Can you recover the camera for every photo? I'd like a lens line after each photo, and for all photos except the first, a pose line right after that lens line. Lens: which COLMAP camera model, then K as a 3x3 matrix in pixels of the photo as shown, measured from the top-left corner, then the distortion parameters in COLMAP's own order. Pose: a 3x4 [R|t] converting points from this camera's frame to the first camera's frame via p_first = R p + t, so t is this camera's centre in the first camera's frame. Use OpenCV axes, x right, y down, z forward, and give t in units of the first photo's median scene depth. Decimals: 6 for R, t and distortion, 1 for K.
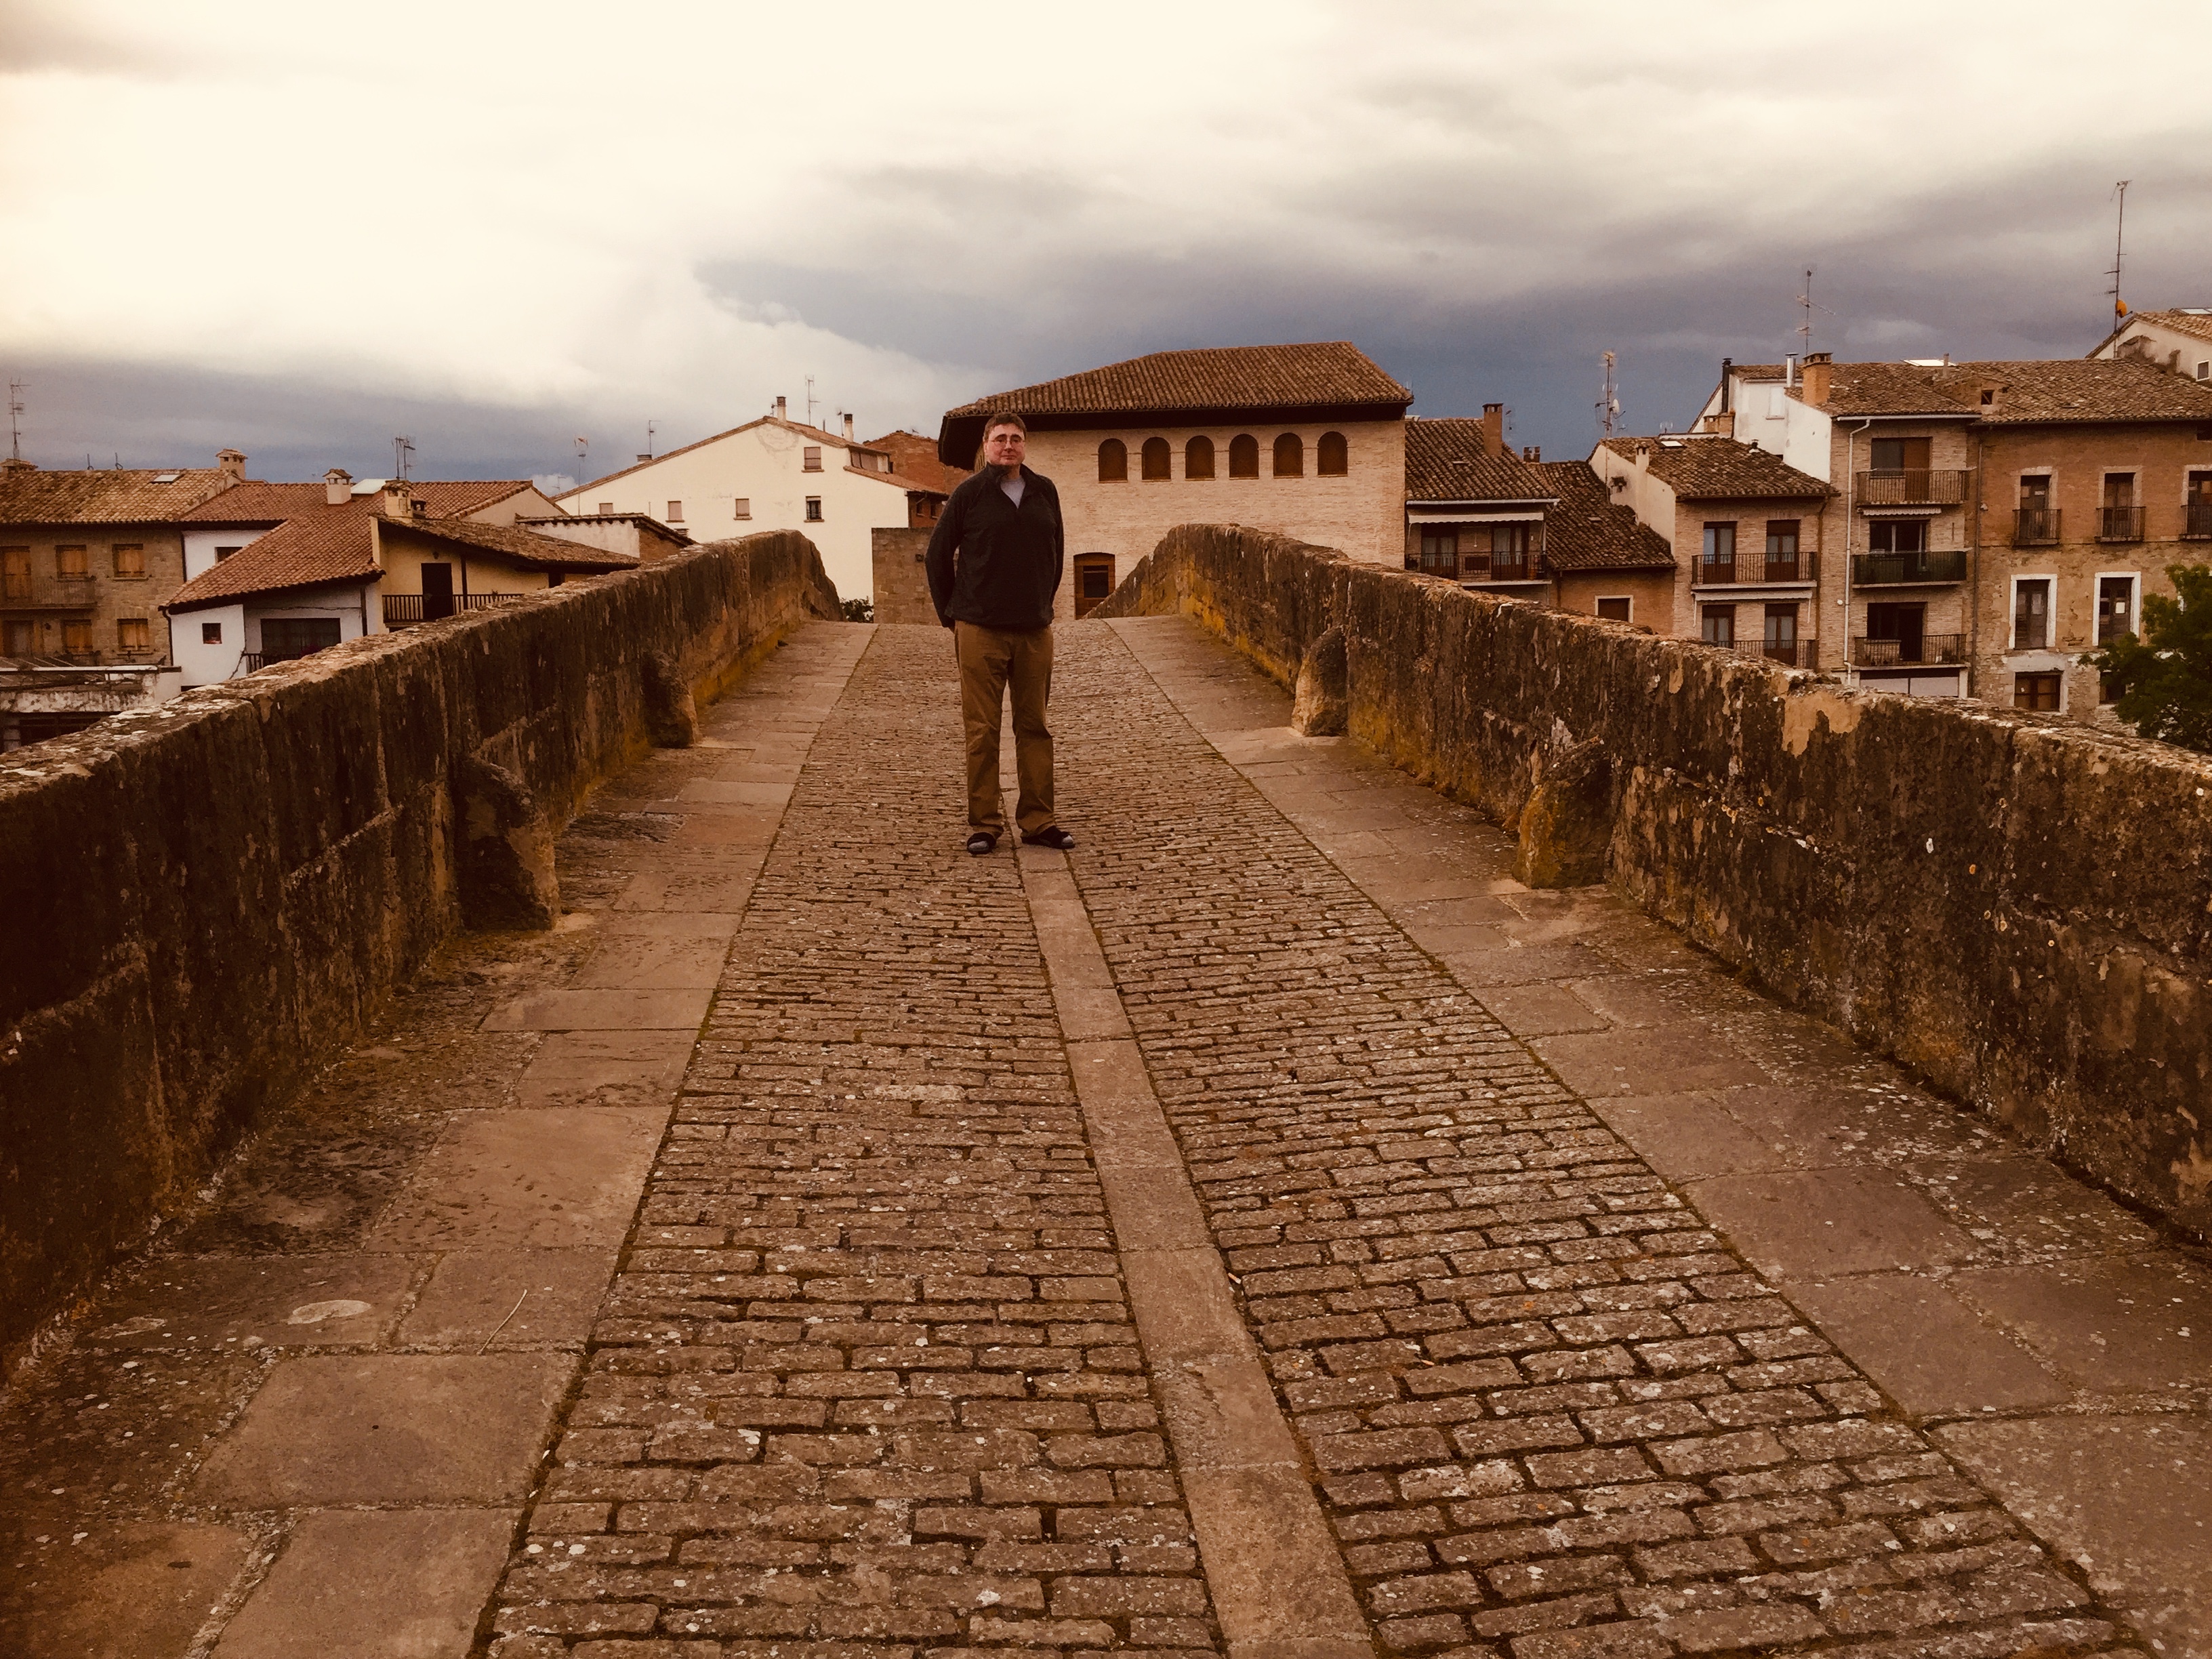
lens RADIAL K [[1917.4, 0, 1102.1], [0, 1917.4, 772.8], [0, 0, 1]] dist [0.070228, -0.060659]
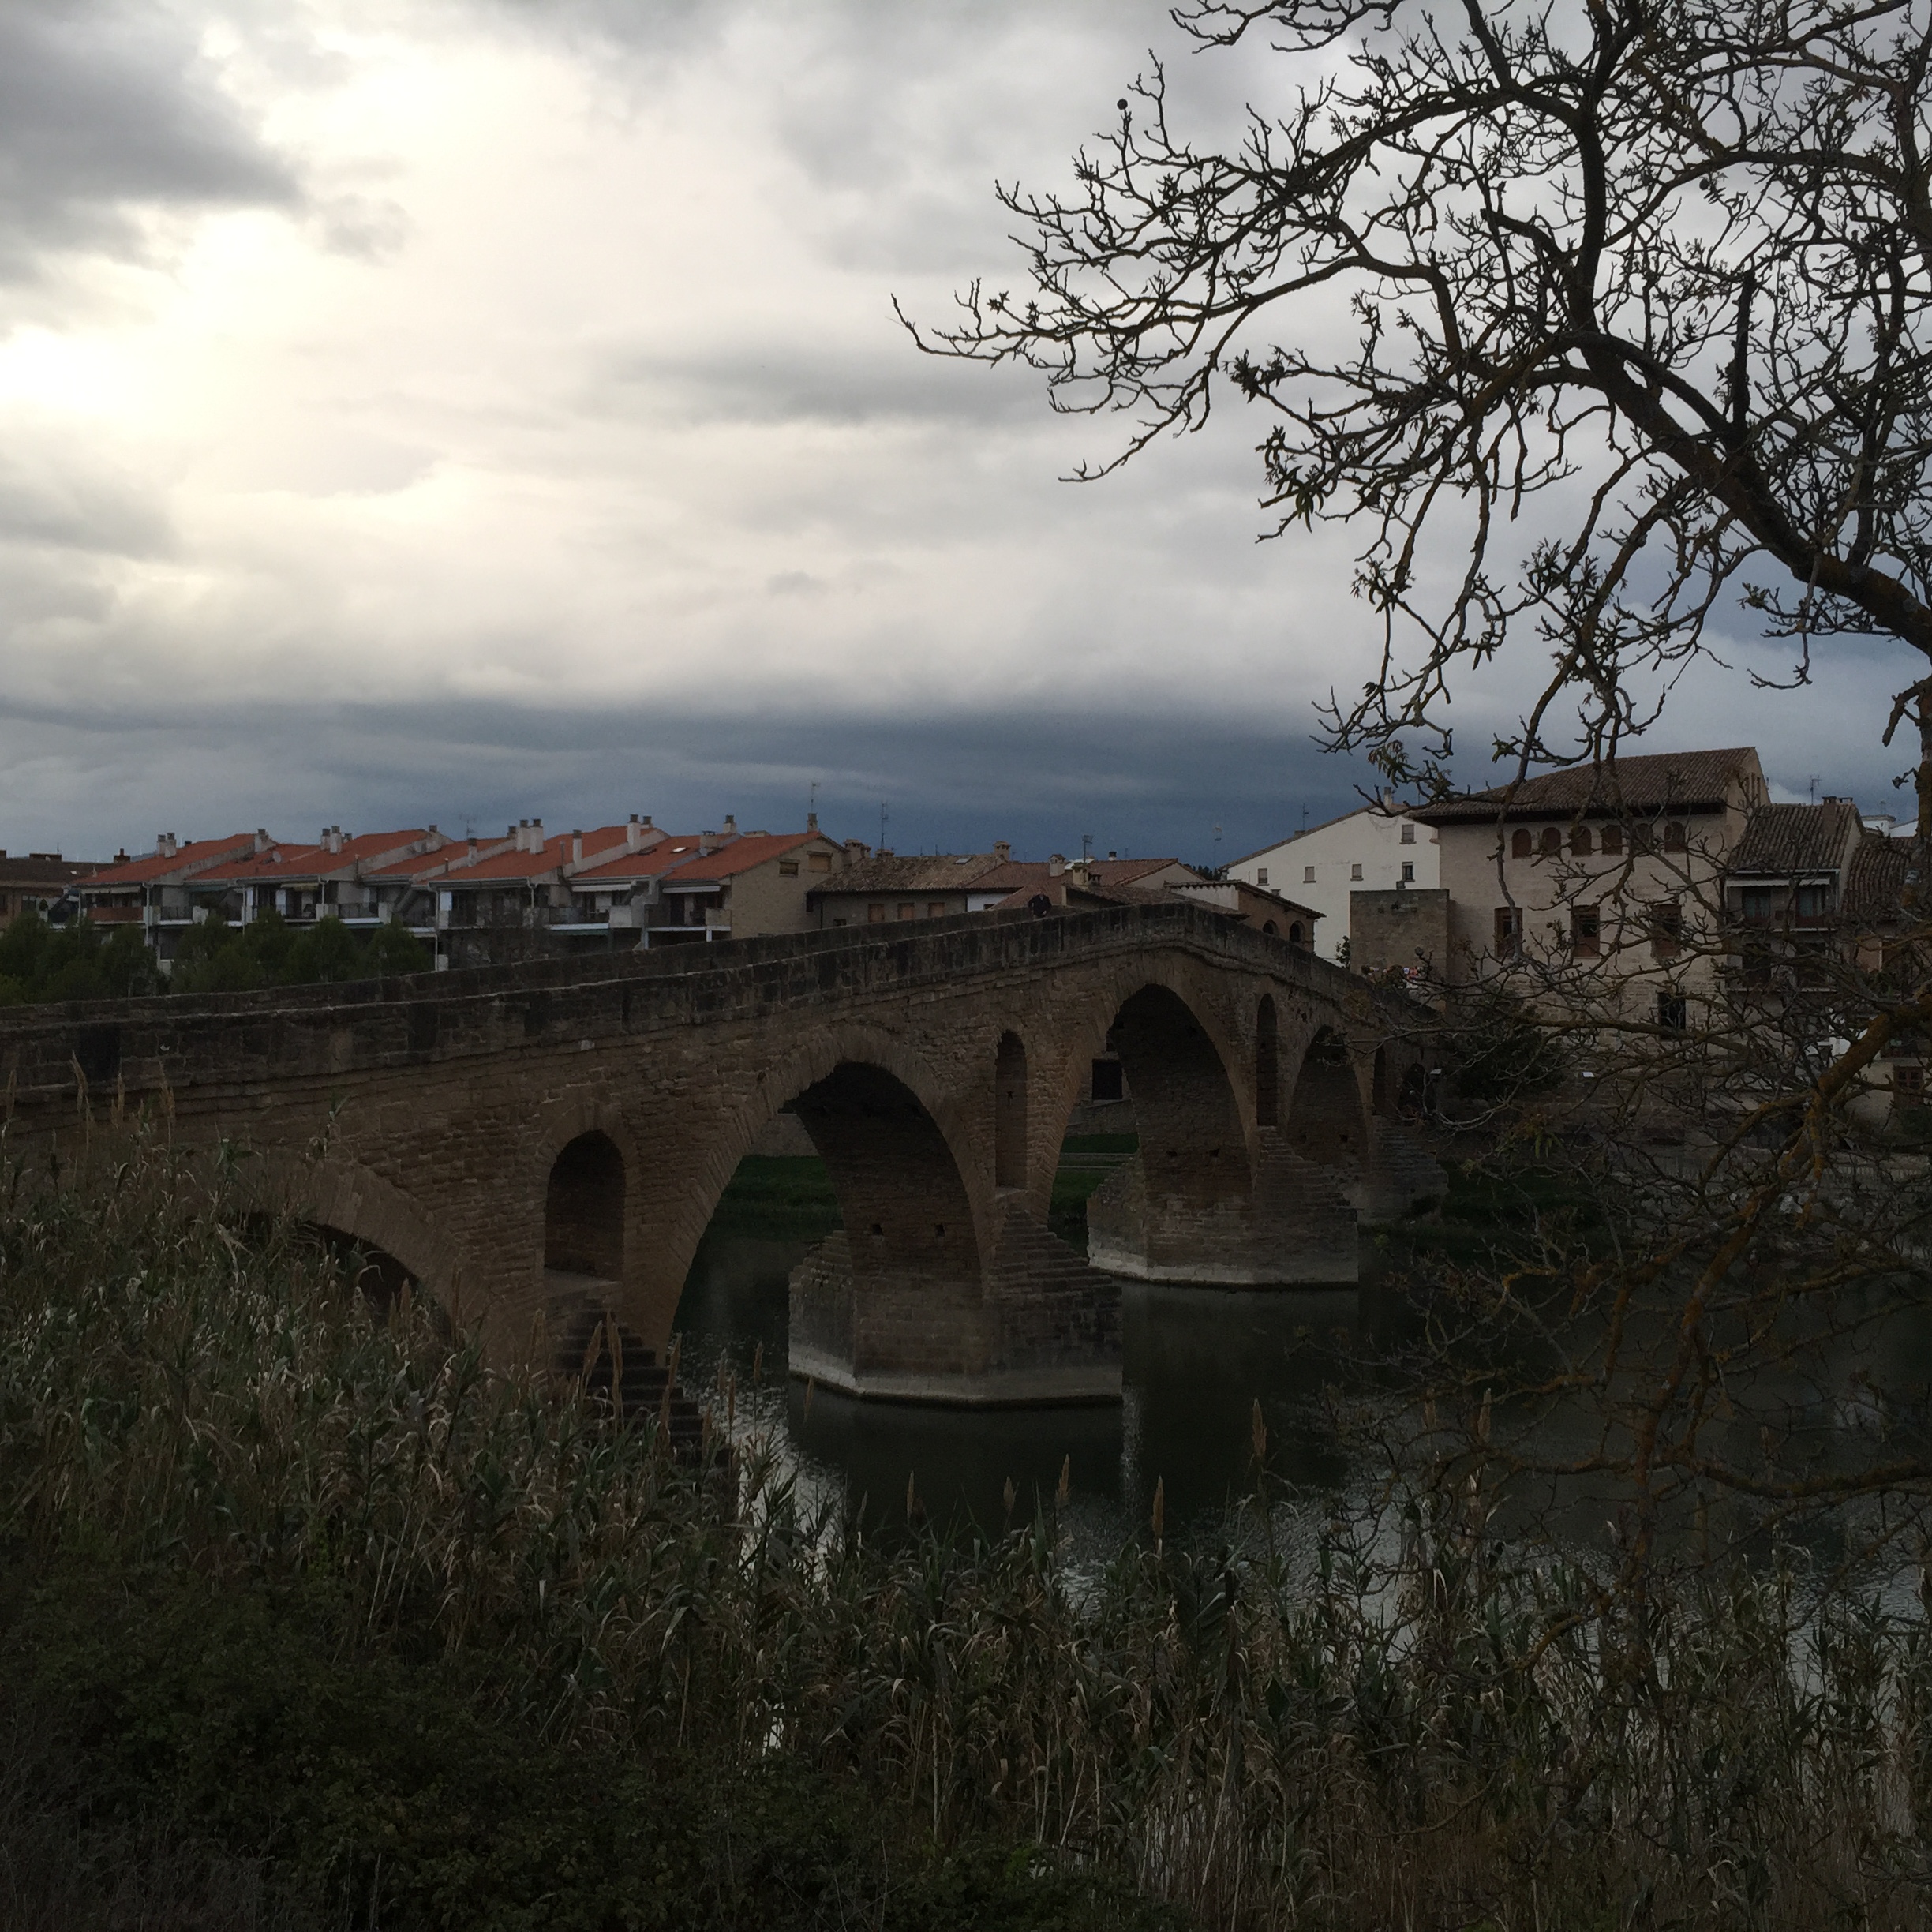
lens RADIAL K [[2238.1, 0, 968.6], [0, 2238.1, 924.9], [0, 0, 1]] dist [0.079610, 0.000000]
pose [[0.882865, 0.005176, -0.469598, 0.432010], [-0.052937, 0.994663, -0.088559, 0.069691], [0.466633, 0.103045, 0.878428, -0.673345]]
